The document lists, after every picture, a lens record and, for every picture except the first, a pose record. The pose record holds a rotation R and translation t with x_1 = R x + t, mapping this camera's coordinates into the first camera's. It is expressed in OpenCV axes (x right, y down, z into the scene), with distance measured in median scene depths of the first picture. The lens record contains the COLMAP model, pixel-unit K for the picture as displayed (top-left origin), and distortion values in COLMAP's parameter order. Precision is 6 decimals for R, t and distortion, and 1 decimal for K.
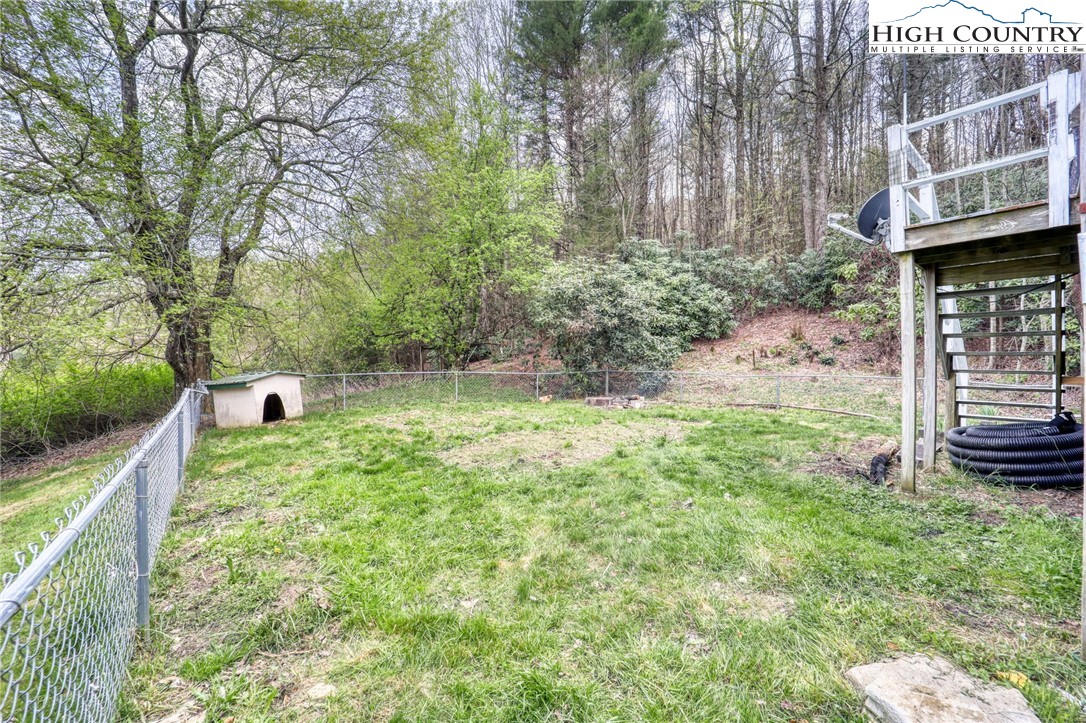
lens RADIAL K [[438.0, 0, 542.0], [0, 438.0, 362.9], [0, 0, 1]] dist [-0.012567, -0.001412]
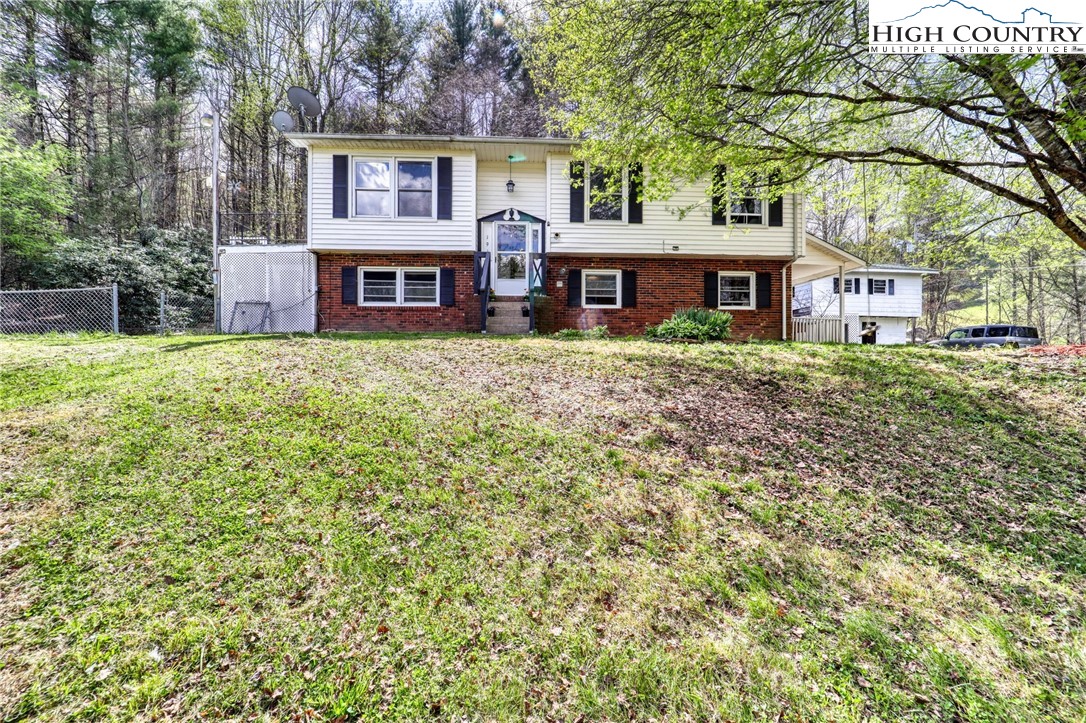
lens RADIAL K [[438.0, 0, 539.9], [0, 438.0, 363.3], [0, 0, 1]] dist [-0.012567, -0.001412]
pose [[0.608281, 0.005463, 0.793703, -0.113709], [-0.011046, 0.999938, 0.001583, 0.104273], [-0.793645, -0.009730, 0.608303, -0.758091]]
